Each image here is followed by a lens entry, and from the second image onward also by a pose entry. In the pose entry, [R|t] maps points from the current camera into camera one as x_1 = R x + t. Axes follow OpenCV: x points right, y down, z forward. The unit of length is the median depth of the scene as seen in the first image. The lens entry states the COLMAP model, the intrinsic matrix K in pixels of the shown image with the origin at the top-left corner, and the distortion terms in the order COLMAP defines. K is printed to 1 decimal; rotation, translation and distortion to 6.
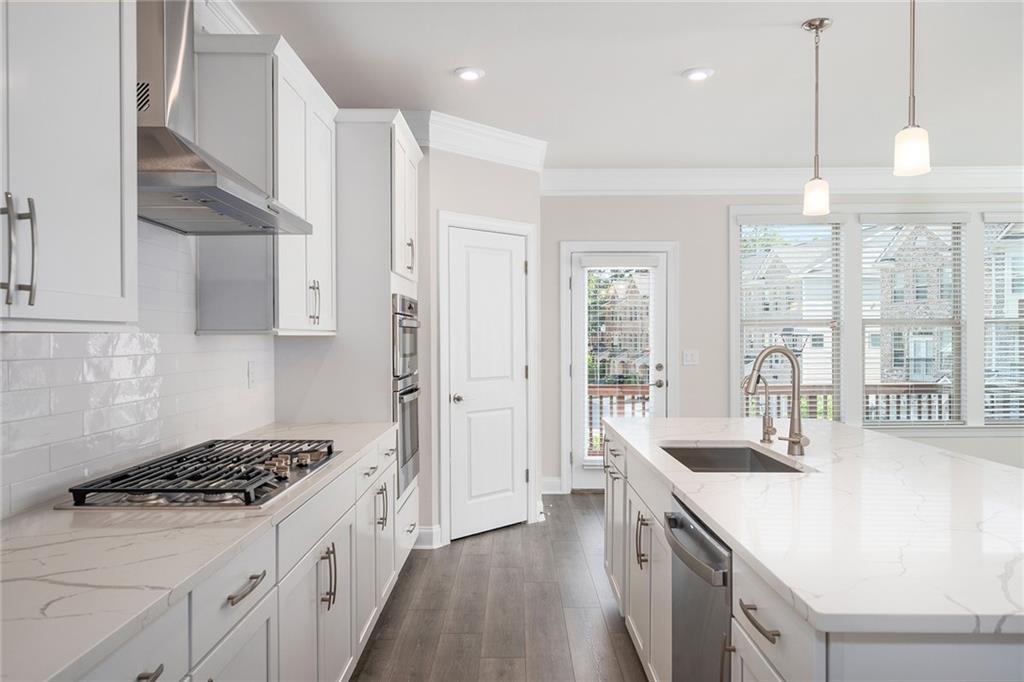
lens RADIAL K [[731.2, 0, 498.9], [0, 731.2, 343.0], [0, 0, 1]] dist [0.011915, 0.005453]
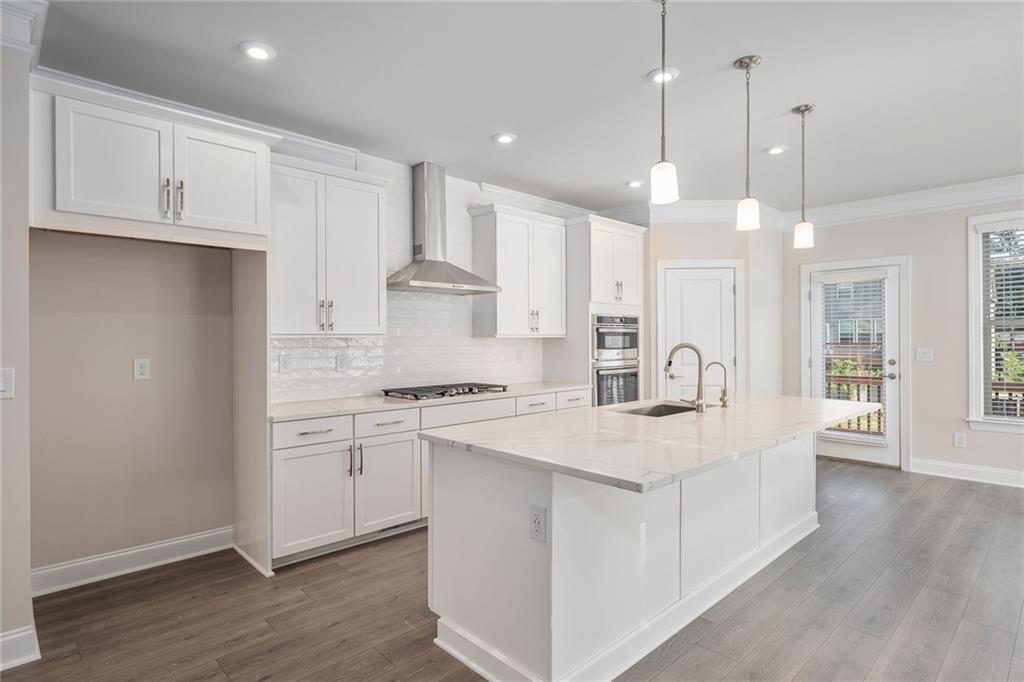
lens RADIAL K [[539.8, 0, 512.8], [0, 539.8, 342.2], [0, 0, 1]] dist [-0.005164, 0.000373]
pose [[0.700306, 0.001740, -0.713841, 0.581017], [-0.001444, 0.999998, 0.001022, 0.000697], [0.713841, 0.000315, 0.700308, -0.068044]]
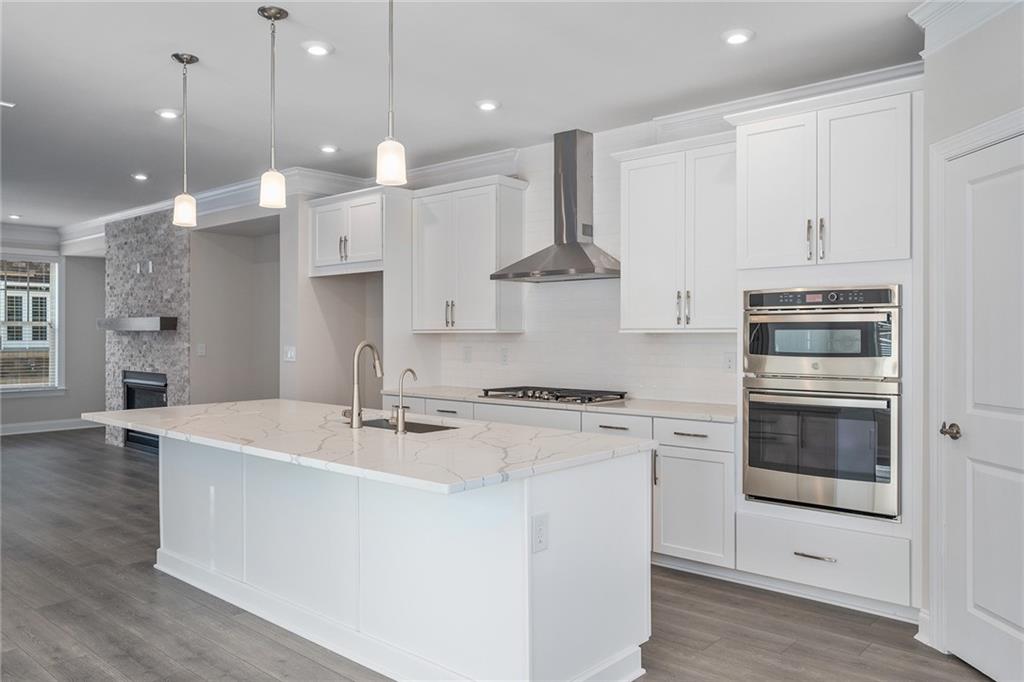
lens RADIAL K [[734.8, 0, 476.2], [0, 734.8, 340.4], [0, 0, 1]] dist [0.002789, -0.004251]
pose [[-0.658369, 0.004186, -0.752683, 0.743190], [-0.007656, 0.999896, 0.012258, -0.007870], [0.752656, 0.013833, -0.658269, 1.196910]]
